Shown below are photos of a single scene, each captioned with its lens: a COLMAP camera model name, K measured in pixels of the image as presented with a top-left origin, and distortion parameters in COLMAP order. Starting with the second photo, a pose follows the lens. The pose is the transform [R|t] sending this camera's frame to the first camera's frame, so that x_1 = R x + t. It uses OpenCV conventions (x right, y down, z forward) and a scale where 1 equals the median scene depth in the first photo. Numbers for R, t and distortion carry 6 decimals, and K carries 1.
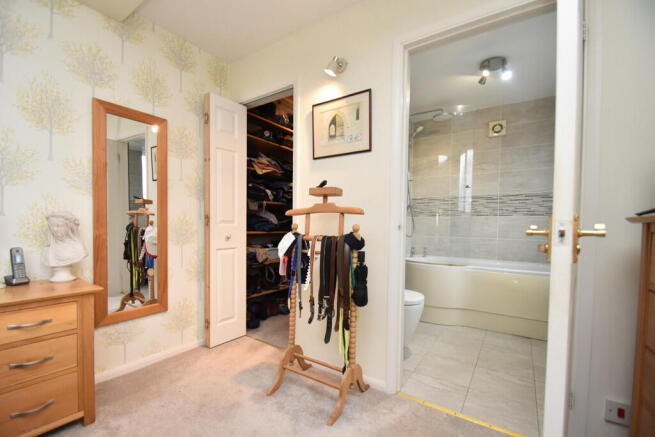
lens RADIAL K [[286.7, 0, 314.8], [0, 286.7, 234.9], [0, 0, 1]] dist [0.000882, -0.011547]
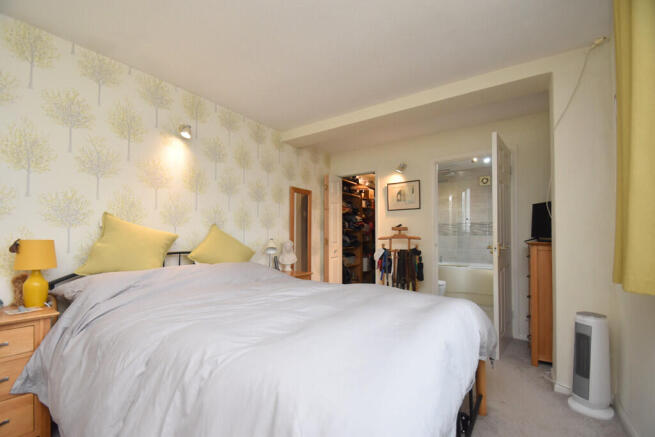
lens RADIAL K [[286.7, 0, 314.8], [0, 286.7, 234.9], [0, 0, 1]] dist [0.000882, -0.011547]
pose [[0.999894, -0.013200, -0.006208, -0.527656], [0.012884, 0.998742, -0.048451, -0.008759], [0.006840, 0.048366, 0.998806, -1.019359]]
